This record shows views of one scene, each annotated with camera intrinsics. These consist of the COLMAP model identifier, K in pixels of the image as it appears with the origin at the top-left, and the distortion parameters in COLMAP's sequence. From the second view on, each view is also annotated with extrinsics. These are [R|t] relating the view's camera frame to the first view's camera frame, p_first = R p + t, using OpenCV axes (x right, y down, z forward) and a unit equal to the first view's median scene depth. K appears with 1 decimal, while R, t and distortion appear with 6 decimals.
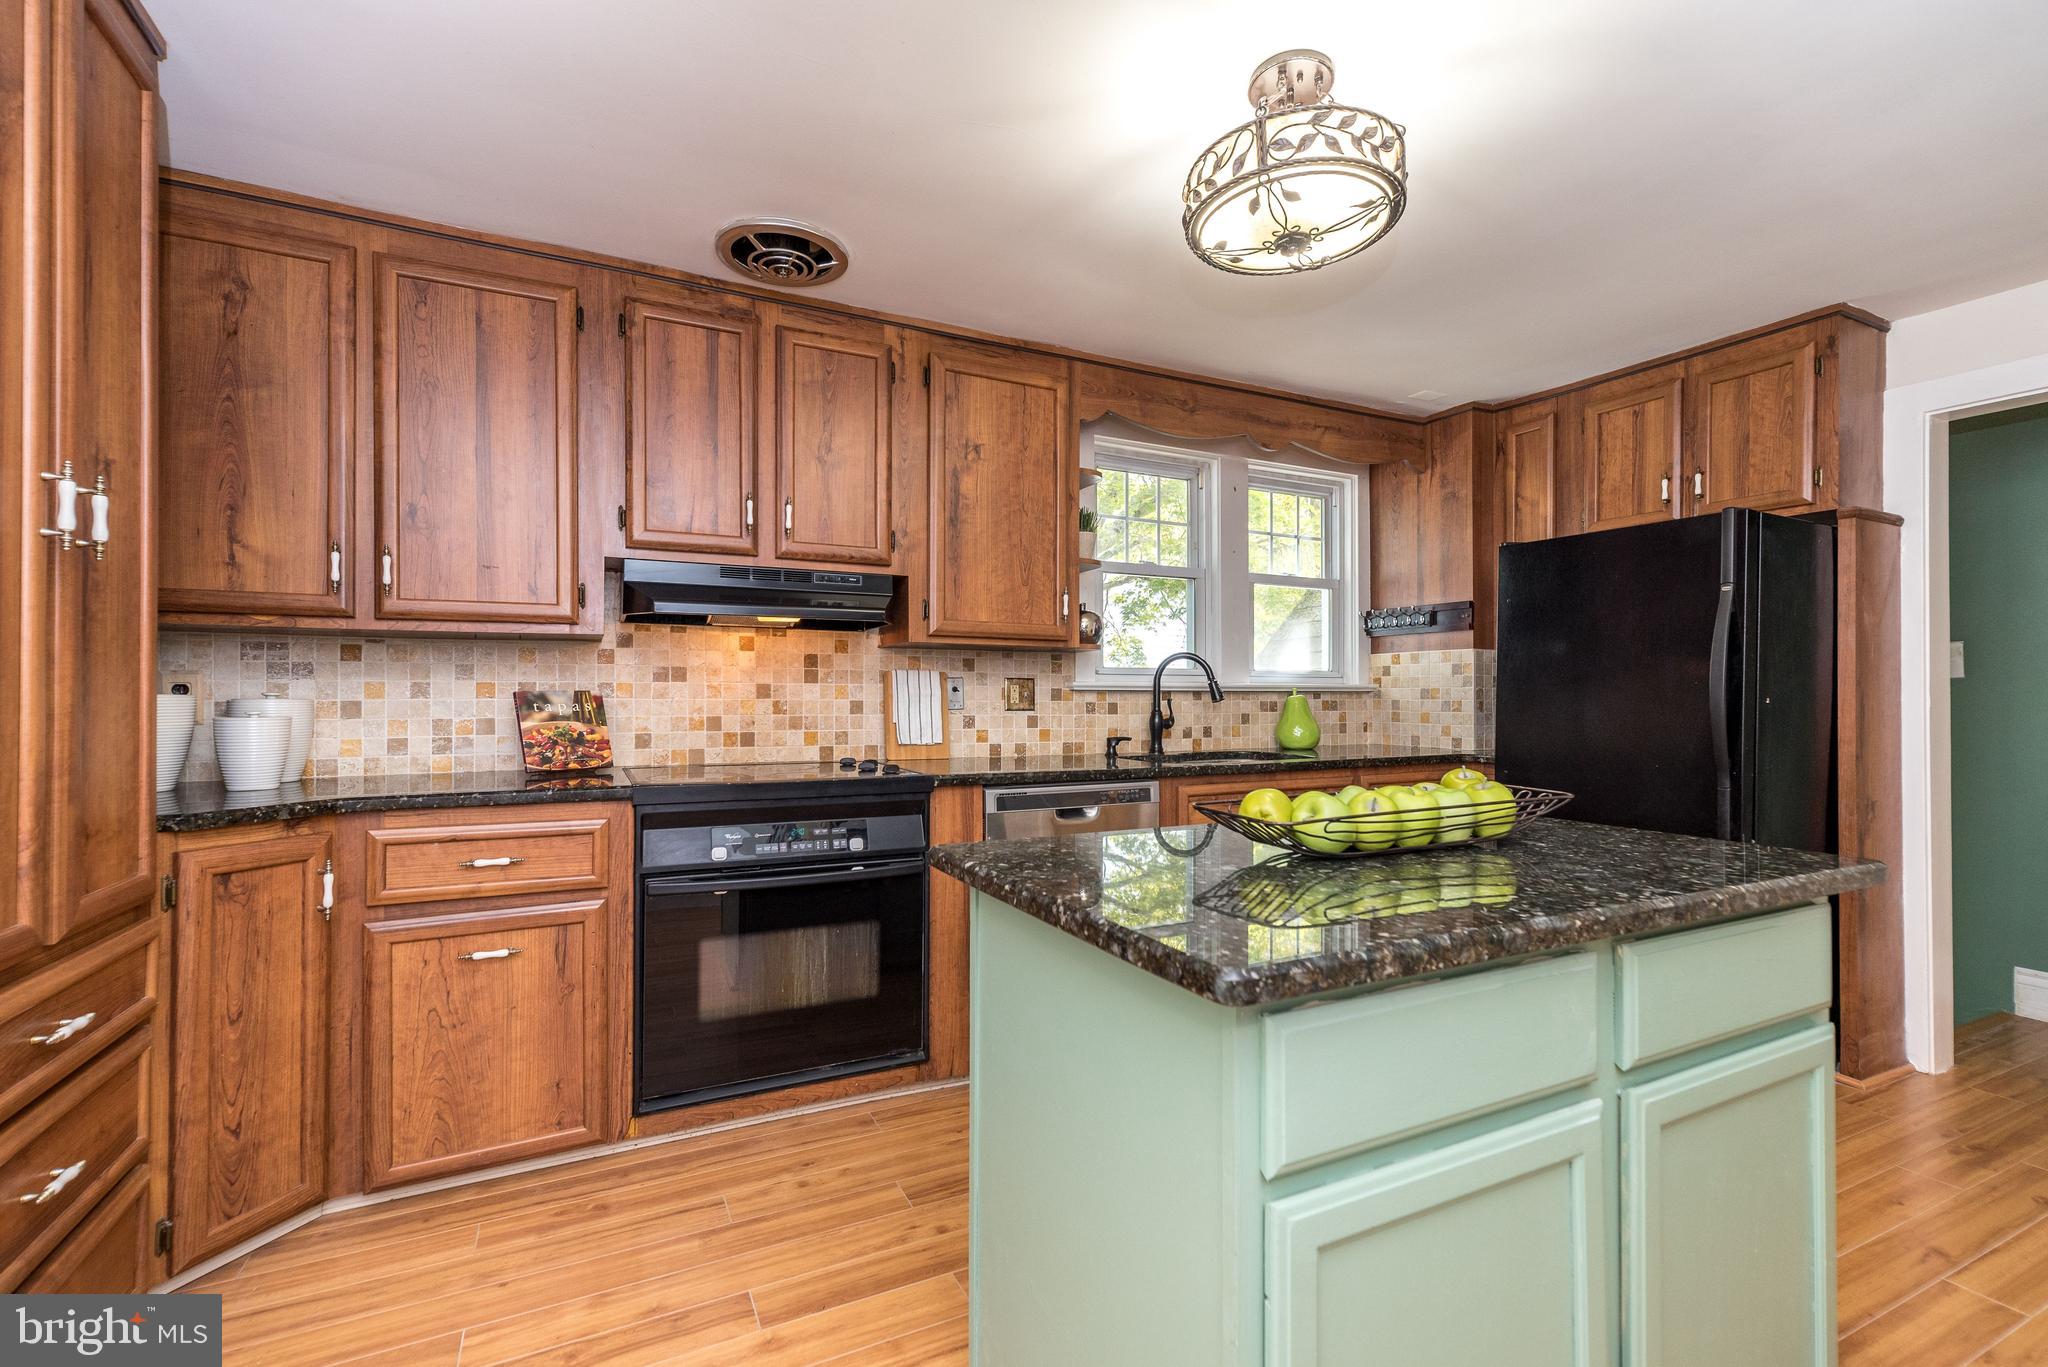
lens RADIAL K [[898.6, 0, 1027.9], [0, 898.6, 693.9], [0, 0, 1]] dist [0.000425, 0.000086]
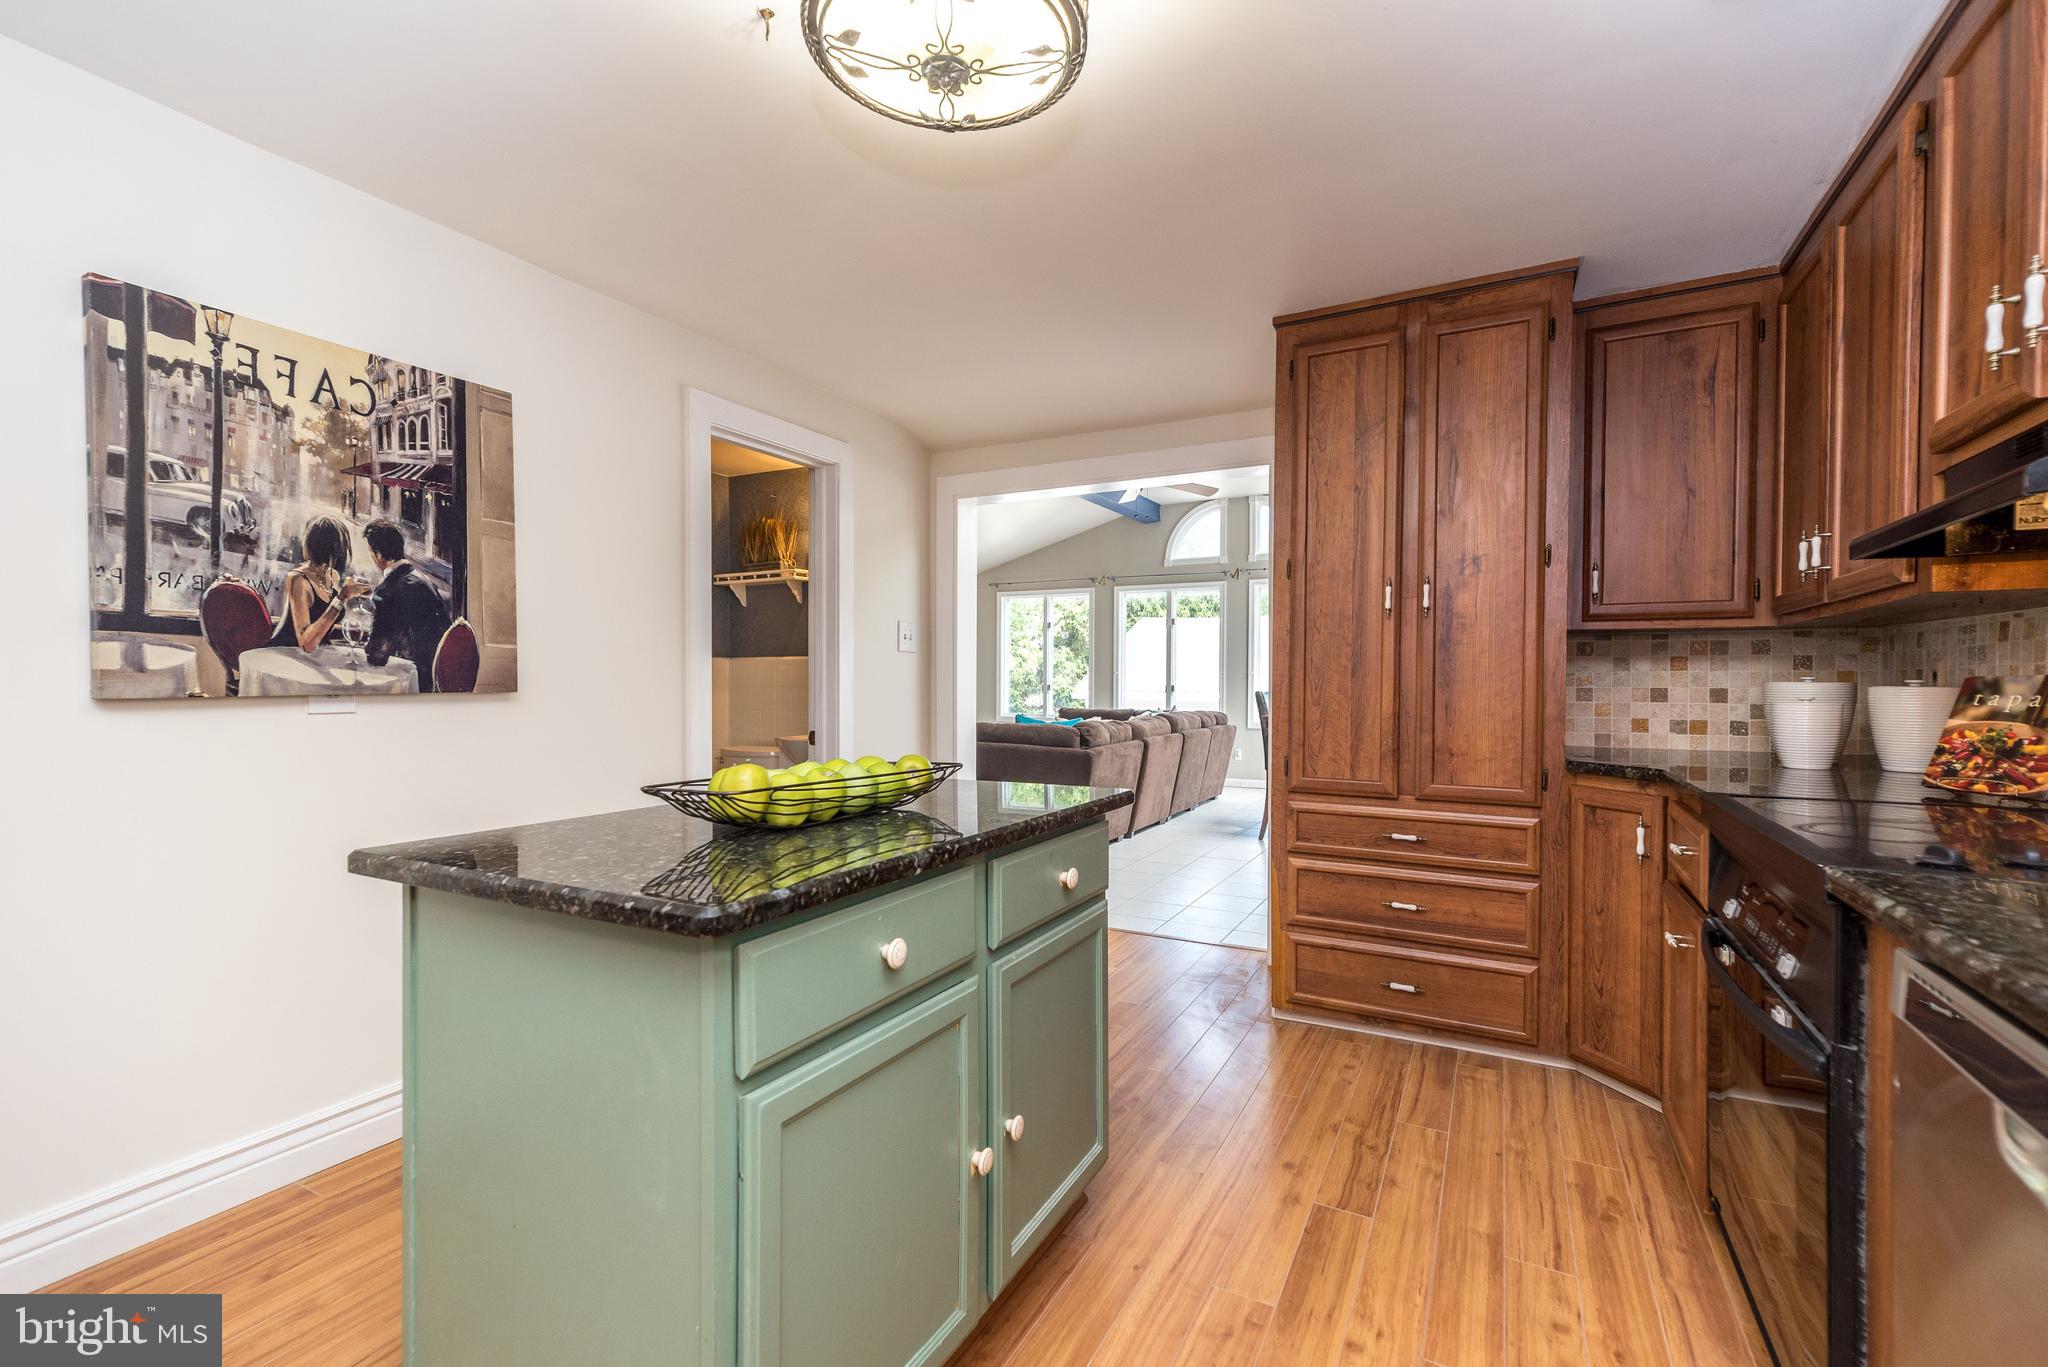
lens RADIAL K [[898.6, 0, 1029.2], [0, 898.6, 687.0], [0, 0, 1]] dist [0.000425, 0.000086]
pose [[-0.819774, 0.006095, -0.572655, 0.528600], [0.004685, 0.999981, 0.003937, -0.001199], [0.572668, 0.000545, -0.819787, 1.315071]]
